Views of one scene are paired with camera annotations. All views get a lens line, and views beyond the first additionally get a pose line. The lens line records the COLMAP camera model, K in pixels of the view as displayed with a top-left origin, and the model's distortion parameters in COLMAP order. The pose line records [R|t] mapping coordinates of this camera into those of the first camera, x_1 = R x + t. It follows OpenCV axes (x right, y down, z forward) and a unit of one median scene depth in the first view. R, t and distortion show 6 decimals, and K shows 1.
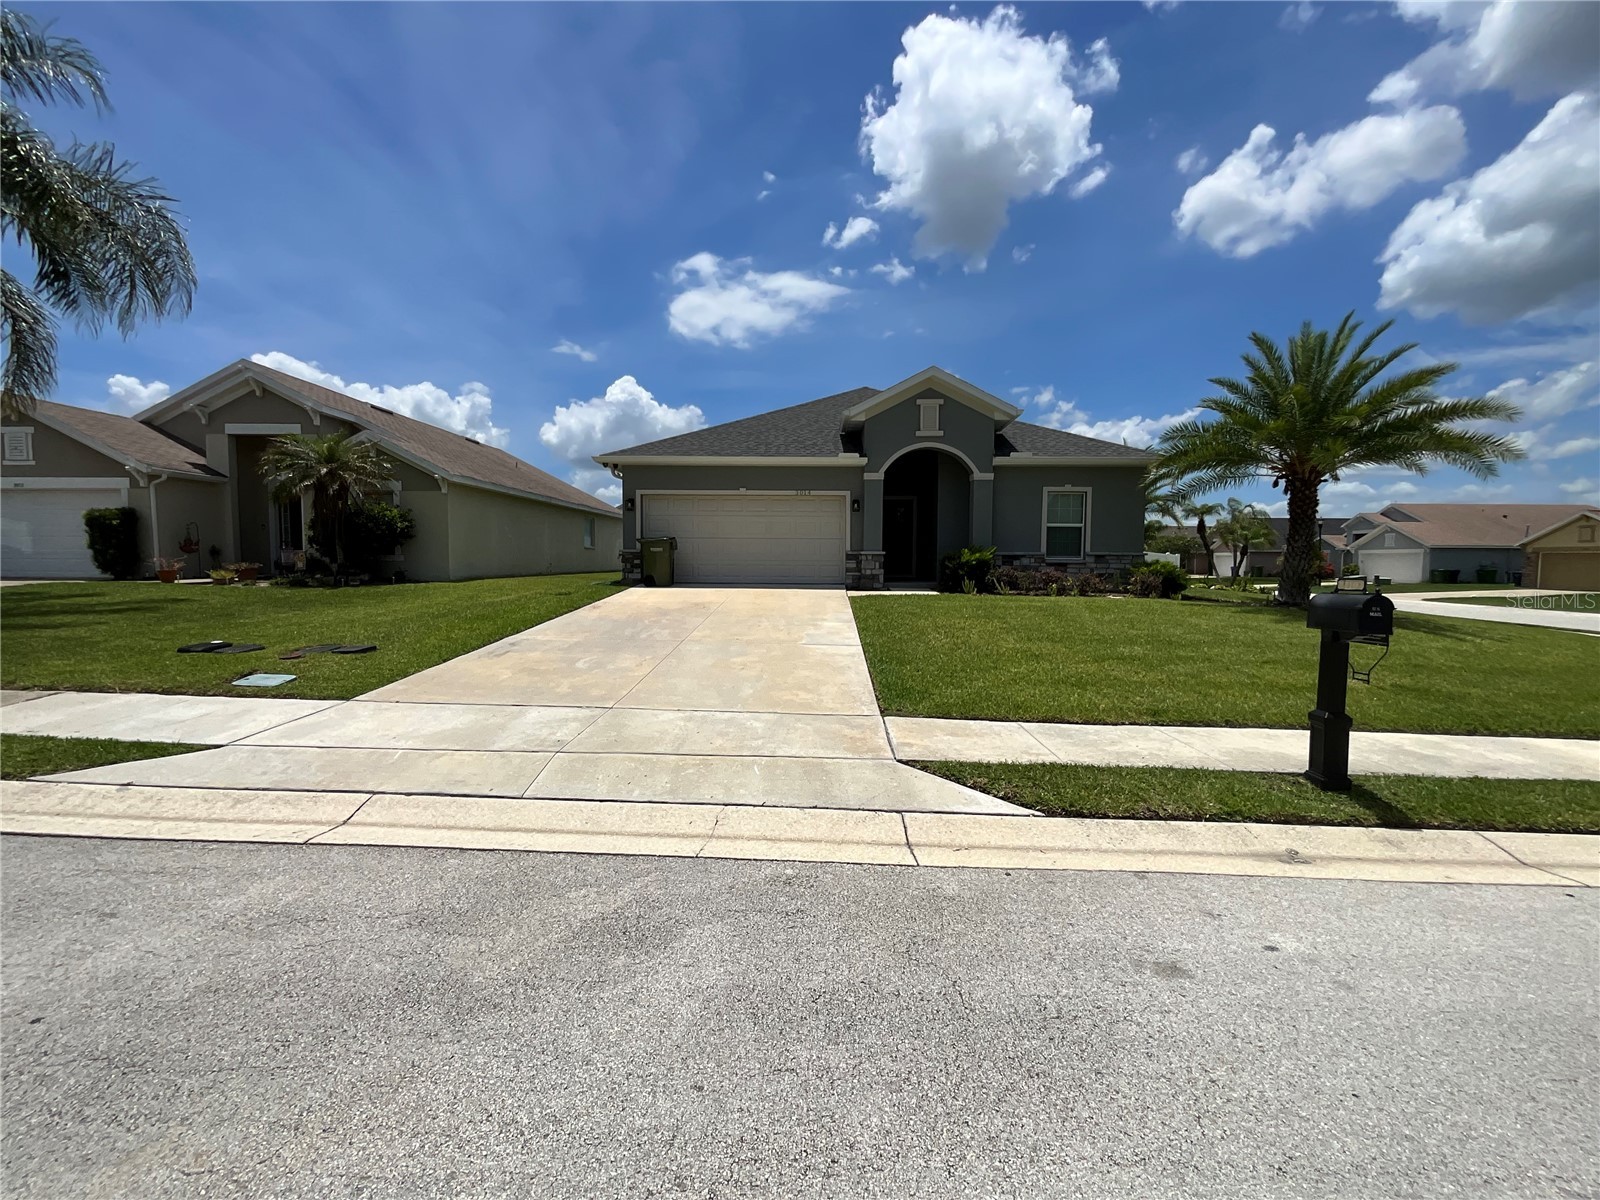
lens RADIAL K [[647.3, 0, 756.1], [0, 647.3, 566.3], [0, 0, 1]] dist [-0.003363, 0.001176]
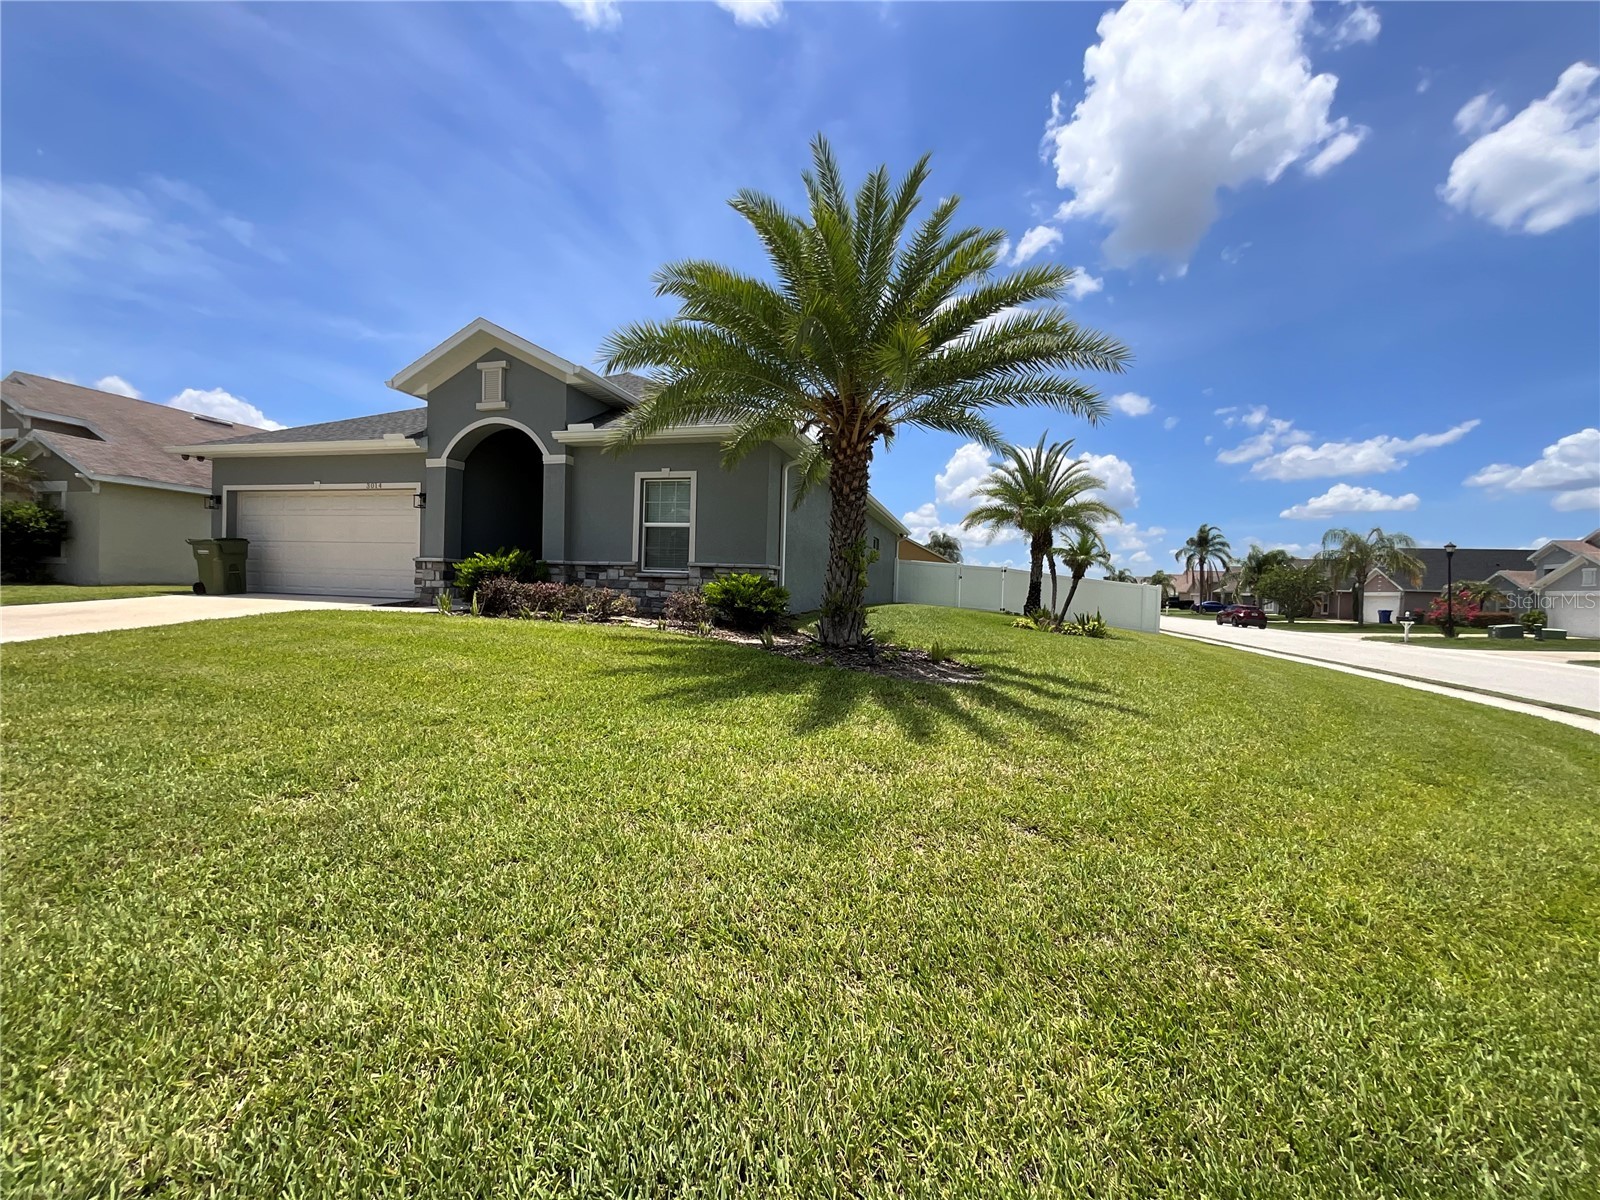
lens RADIAL K [[647.3, 0, 778.8], [0, 647.3, 600.5], [0, 0, 1]] dist [-0.003363, 0.001176]
pose [[0.974672, 0.027436, -0.221951, 0.257492], [-0.027103, 0.999622, 0.004550, 0.004950], [0.221992, 0.001581, 0.975047, 0.105874]]
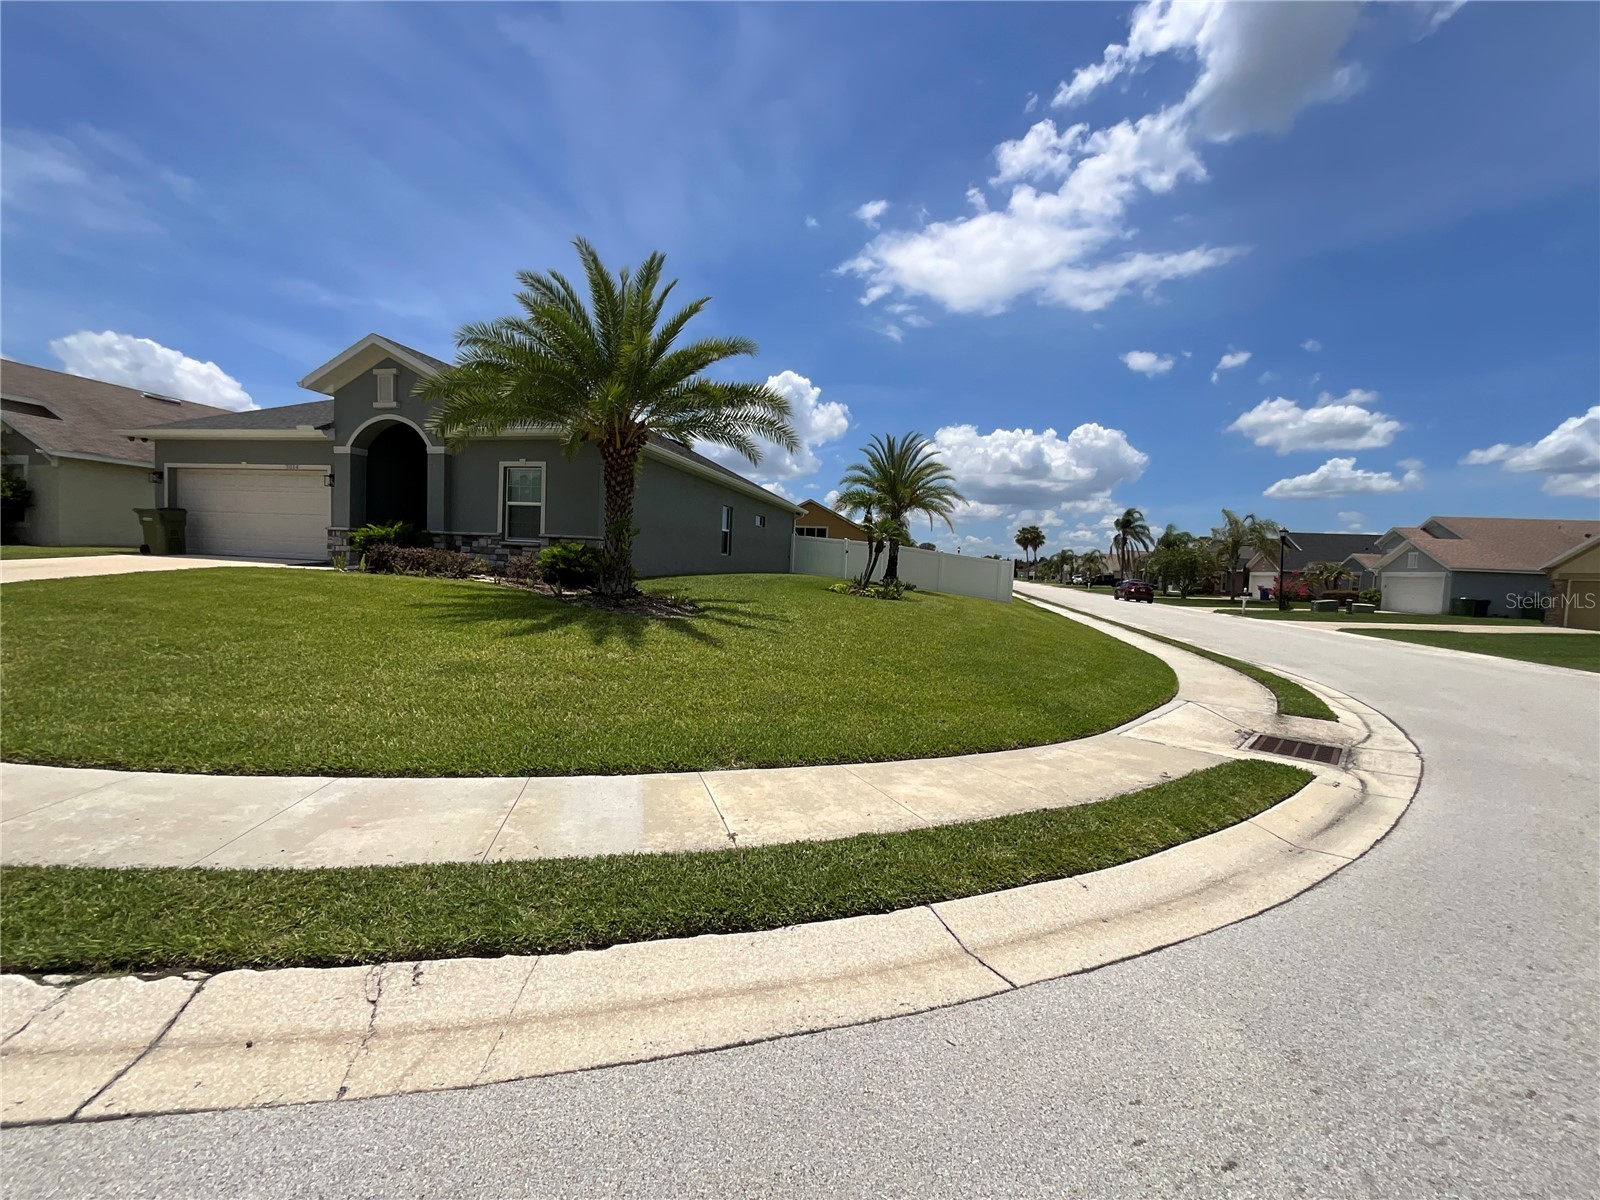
lens RADIAL K [[647.3, 0, 786.3], [0, 647.3, 596.5], [0, 0, 1]] dist [-0.003363, 0.001176]
pose [[0.981087, 0.046670, -0.187859, 0.344087], [-0.040578, 0.998522, 0.036146, 0.006546], [0.189268, -0.027840, 0.981531, 0.054176]]
